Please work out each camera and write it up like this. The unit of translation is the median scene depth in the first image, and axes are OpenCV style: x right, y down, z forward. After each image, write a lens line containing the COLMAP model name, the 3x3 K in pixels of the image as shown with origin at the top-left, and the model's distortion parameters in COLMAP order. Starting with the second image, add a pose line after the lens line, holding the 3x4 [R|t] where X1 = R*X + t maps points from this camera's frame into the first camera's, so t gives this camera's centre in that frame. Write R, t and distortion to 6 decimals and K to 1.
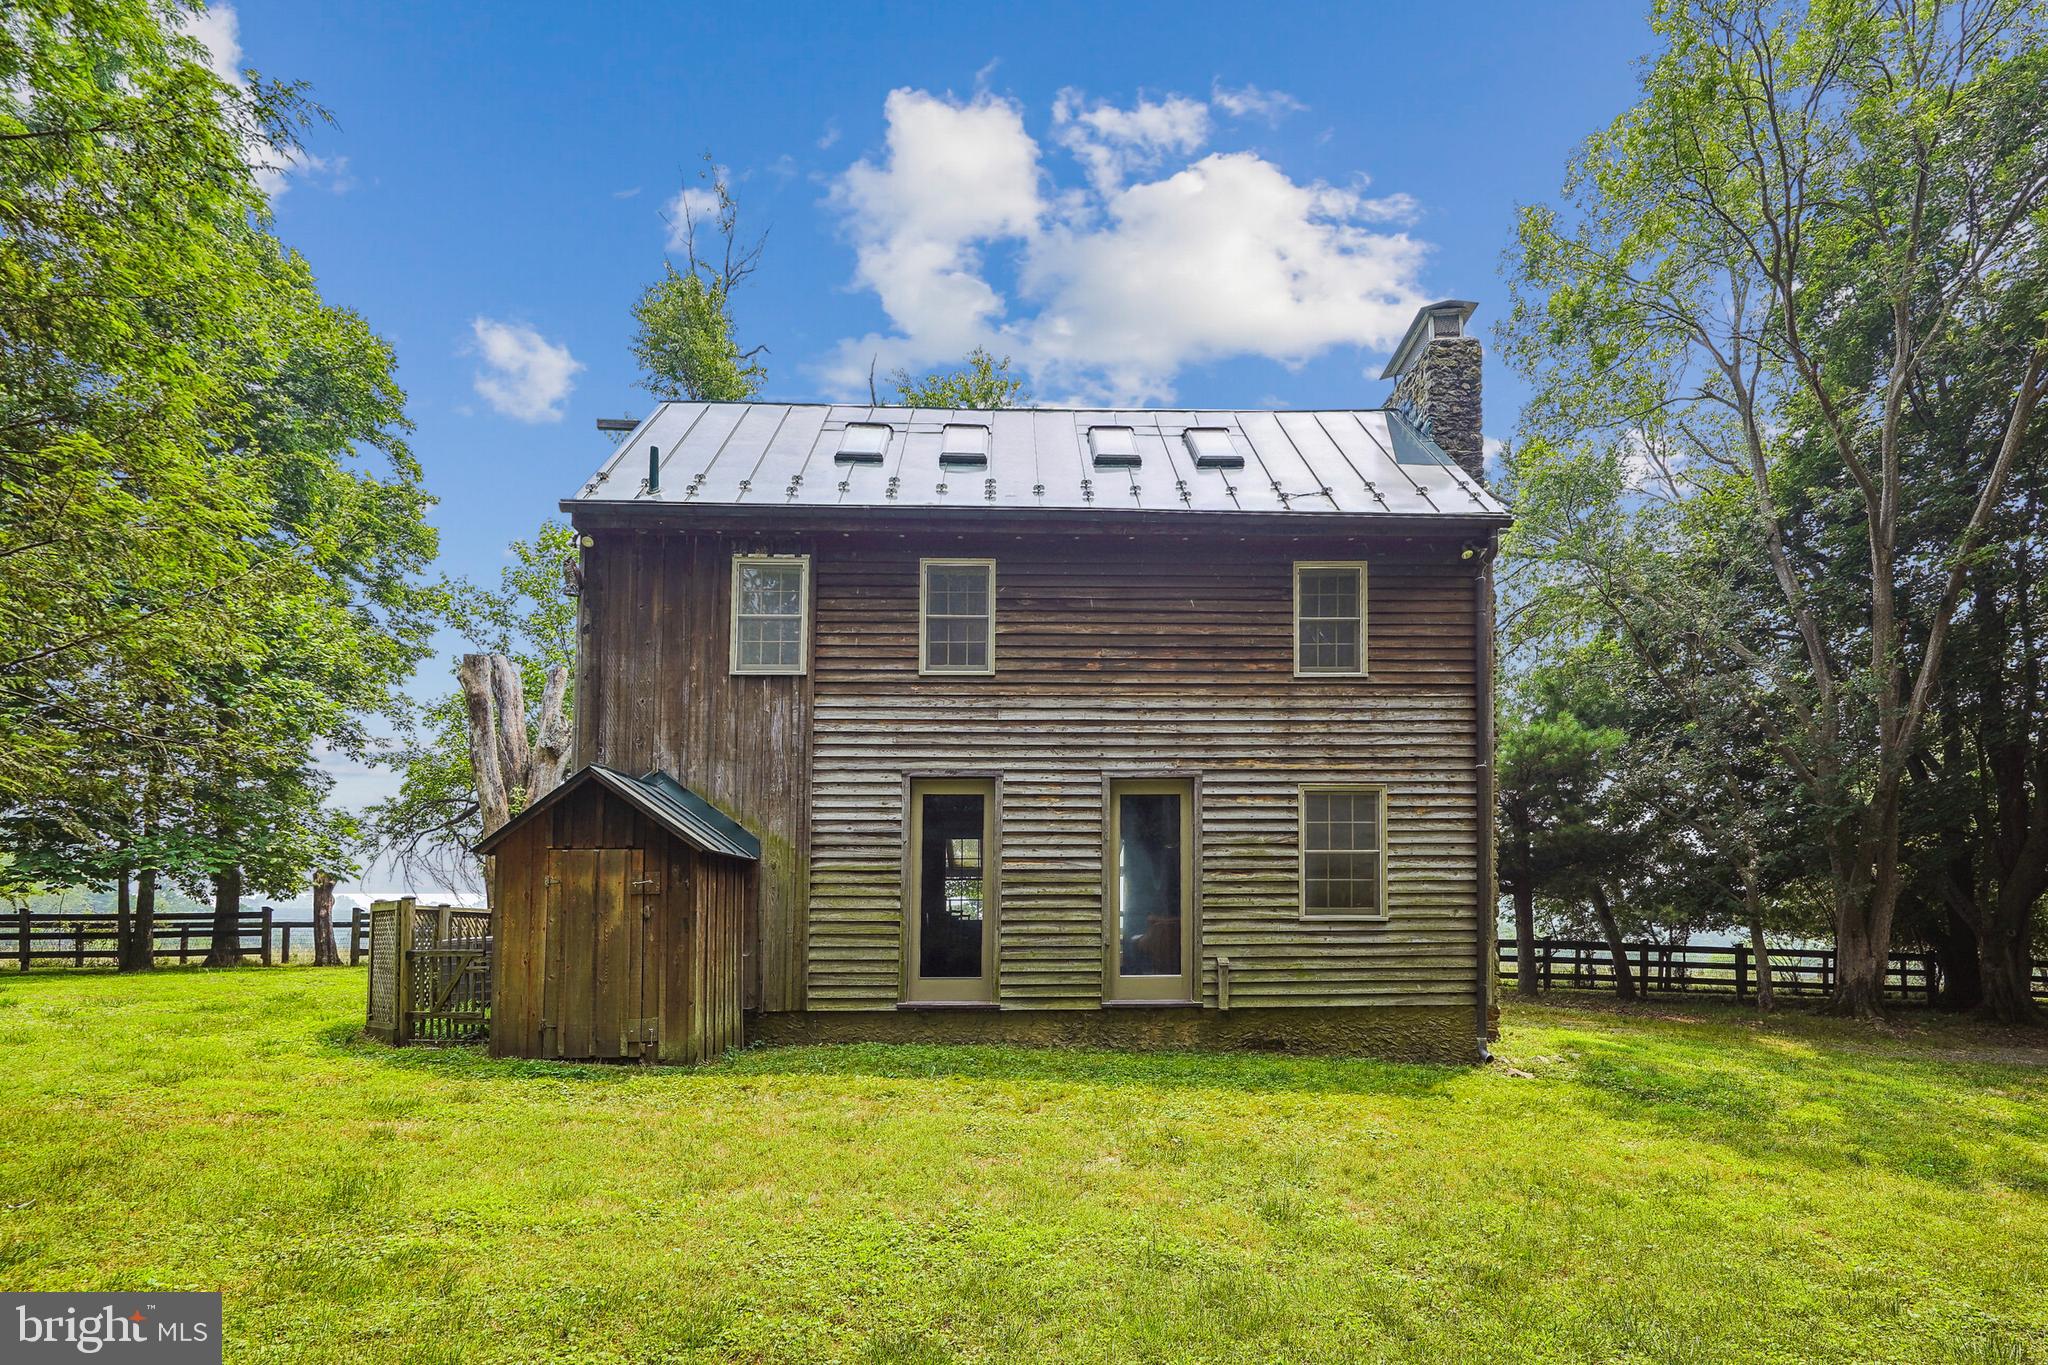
lens RADIAL K [[960.2, 0, 1025.6], [0, 960.2, 667.2], [0, 0, 1]] dist [-0.011081, 0.002601]
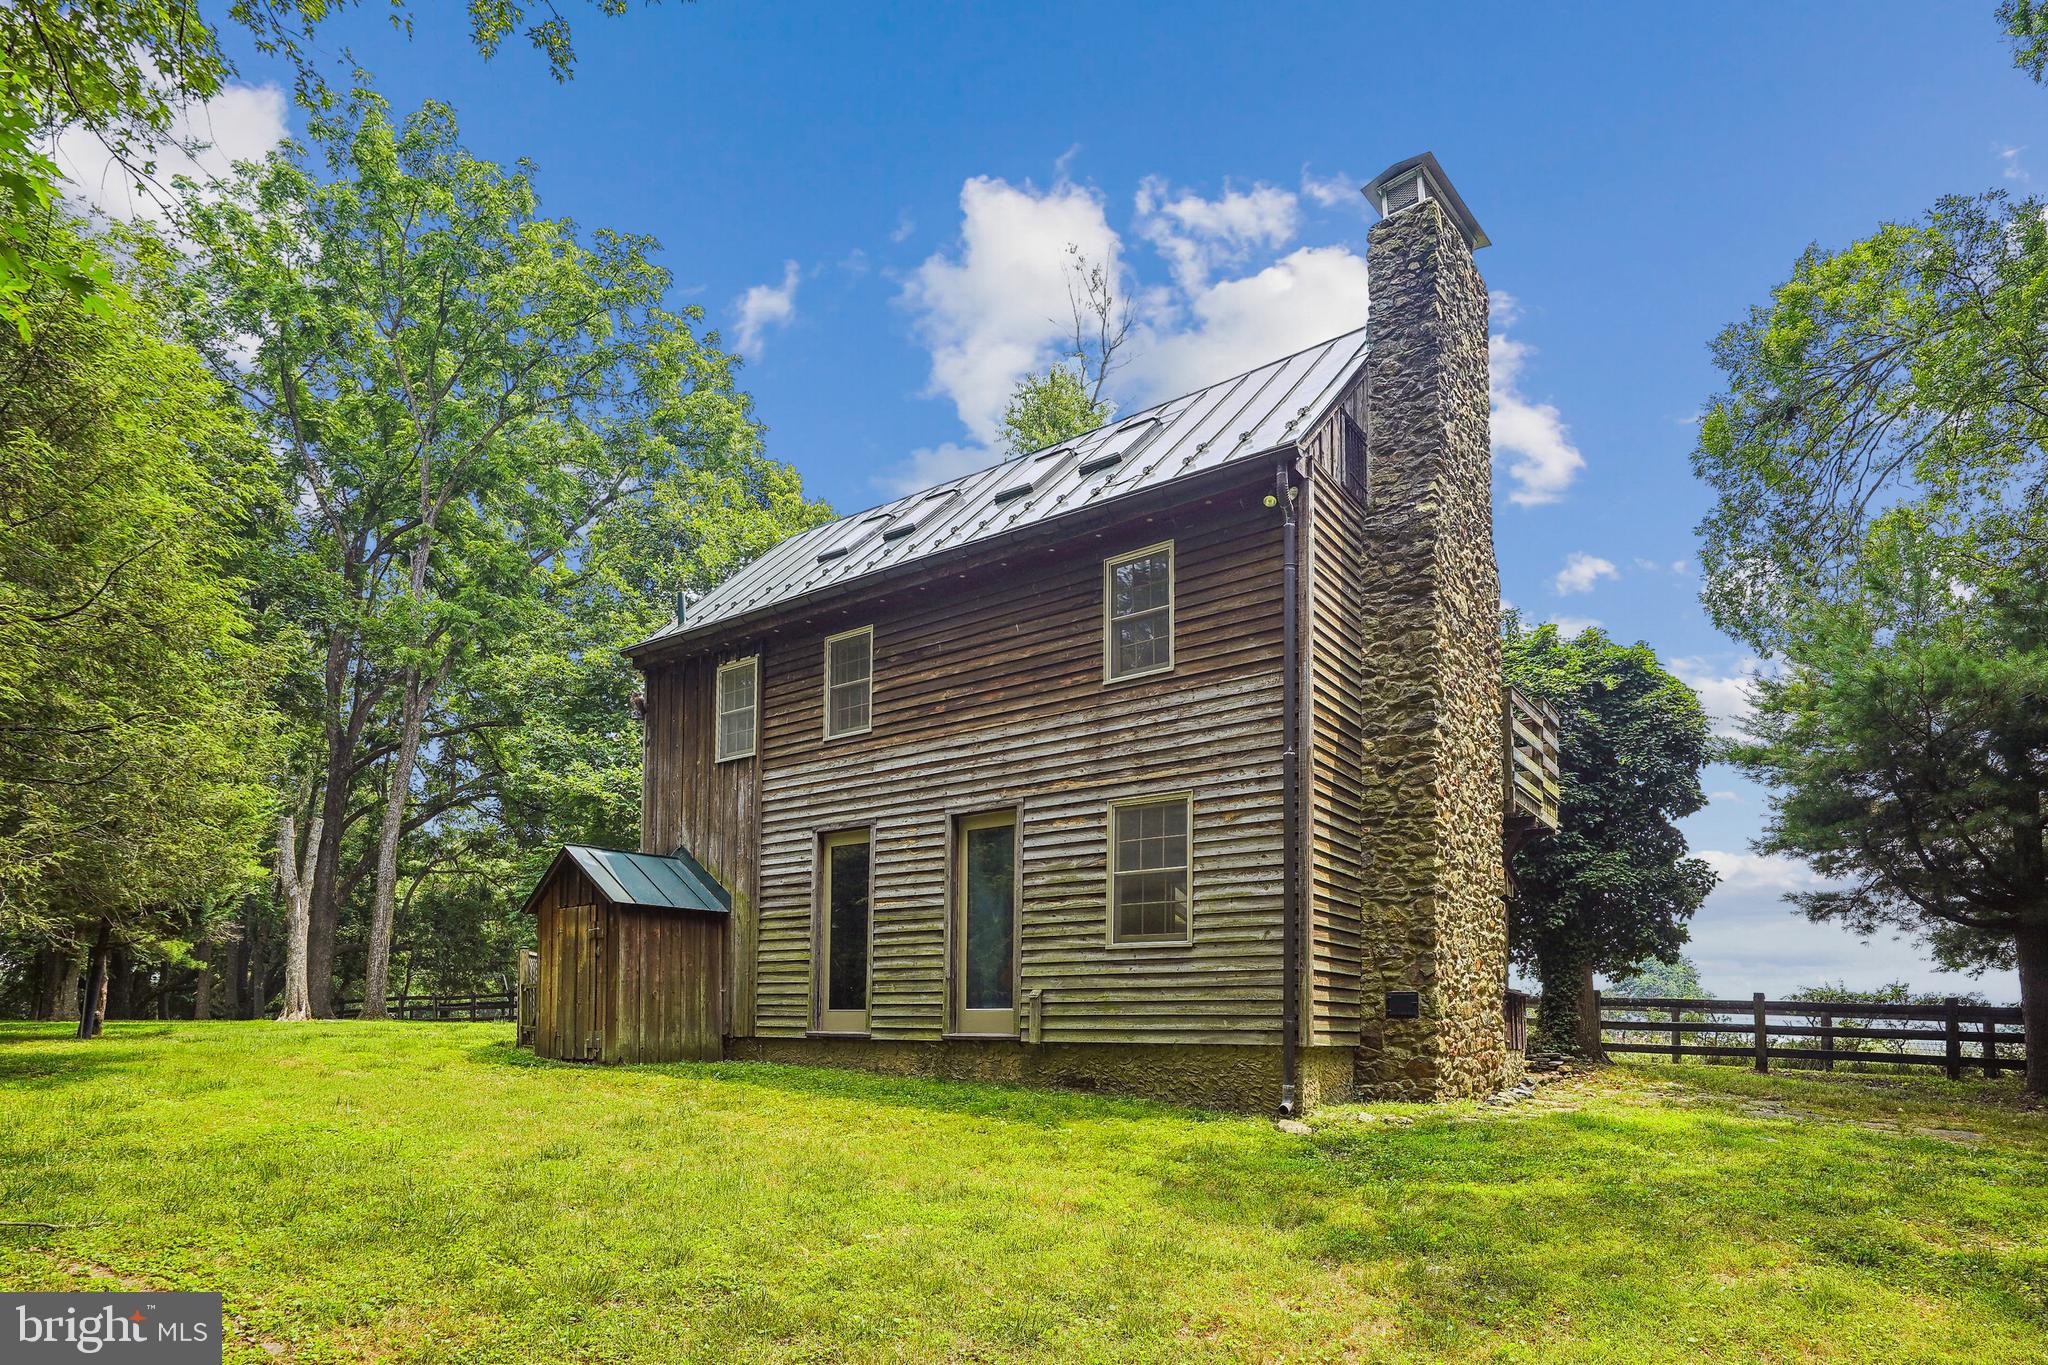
lens RADIAL K [[1085.2, 0, 1024.1], [0, 1085.2, 693.4], [0, 0, 1]] dist [-0.018690, -0.000130]
pose [[0.788818, -0.169648, -0.590750, 0.859236], [0.149437, 0.985248, -0.083397, 0.096357], [0.596183, -0.022495, 0.802533, 0.125662]]
